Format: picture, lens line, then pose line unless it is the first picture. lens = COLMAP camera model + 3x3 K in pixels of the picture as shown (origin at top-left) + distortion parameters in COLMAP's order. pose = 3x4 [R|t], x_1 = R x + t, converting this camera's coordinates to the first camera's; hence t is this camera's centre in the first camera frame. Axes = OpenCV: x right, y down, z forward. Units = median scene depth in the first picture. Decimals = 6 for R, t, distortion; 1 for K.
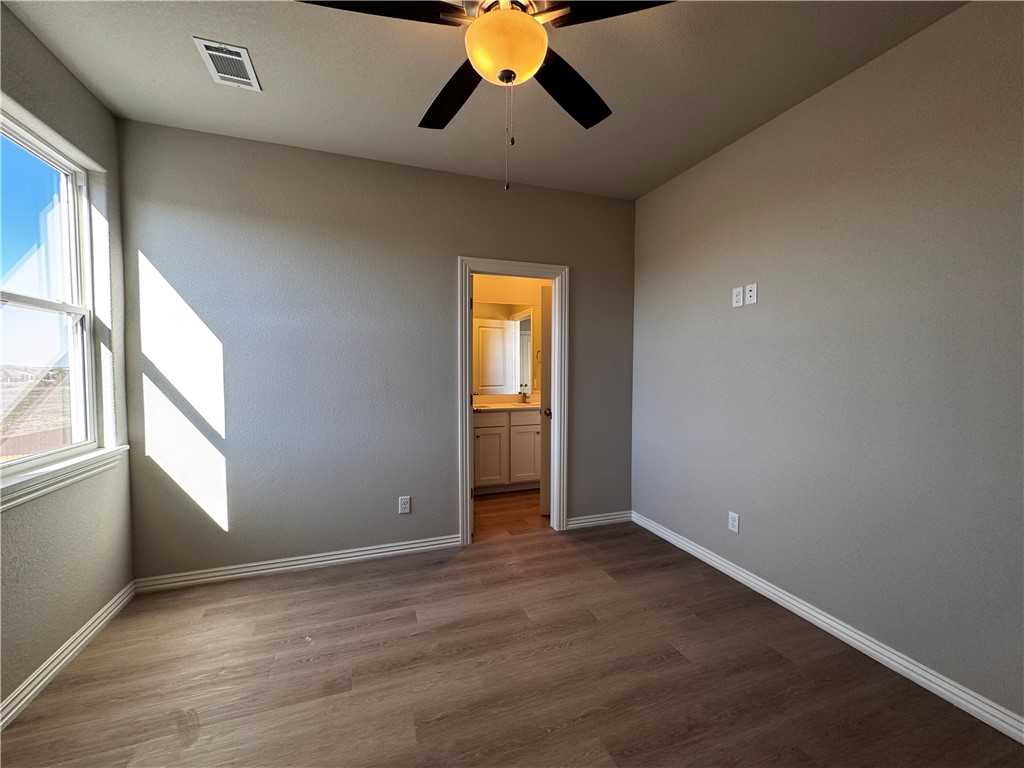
lens RADIAL K [[409.1, 0, 510.9], [0, 409.1, 383.3], [0, 0, 1]] dist [-0.000810, 0.000142]
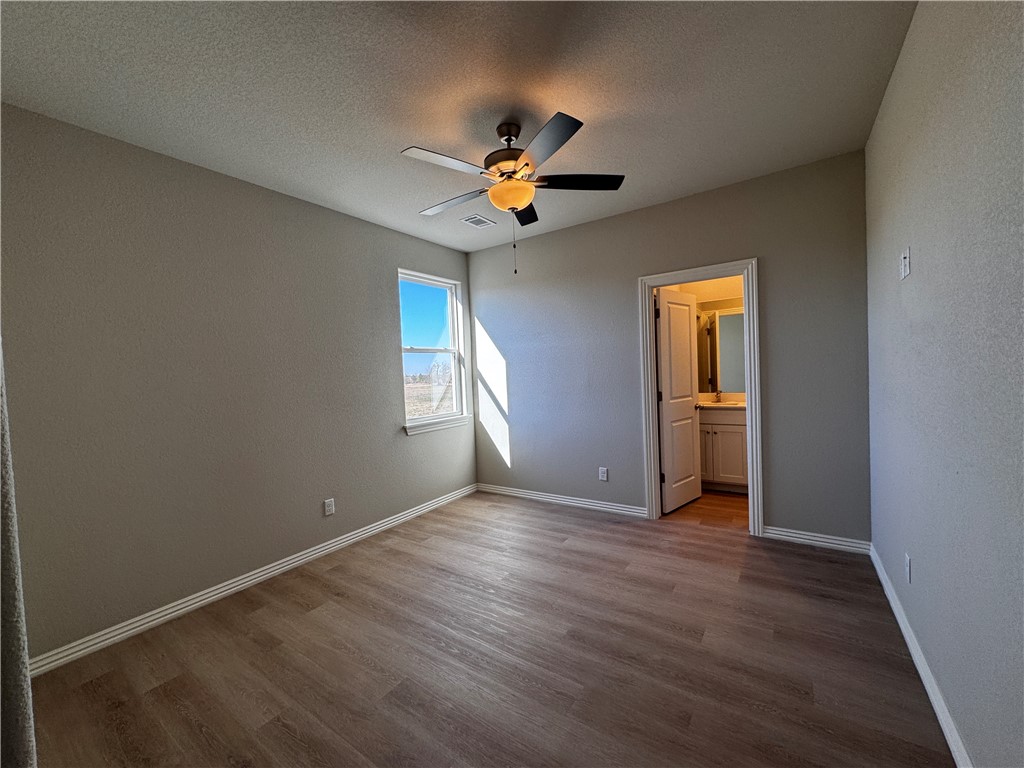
lens RADIAL K [[409.1, 0, 514.7], [0, 409.1, 387.1], [0, 0, 1]] dist [-0.000810, 0.000142]
pose [[0.590710, 0.004585, -0.806871, 0.748458], [0.013684, 0.999783, 0.015699, -0.013326], [0.806768, -0.020315, 0.590519, -0.016256]]
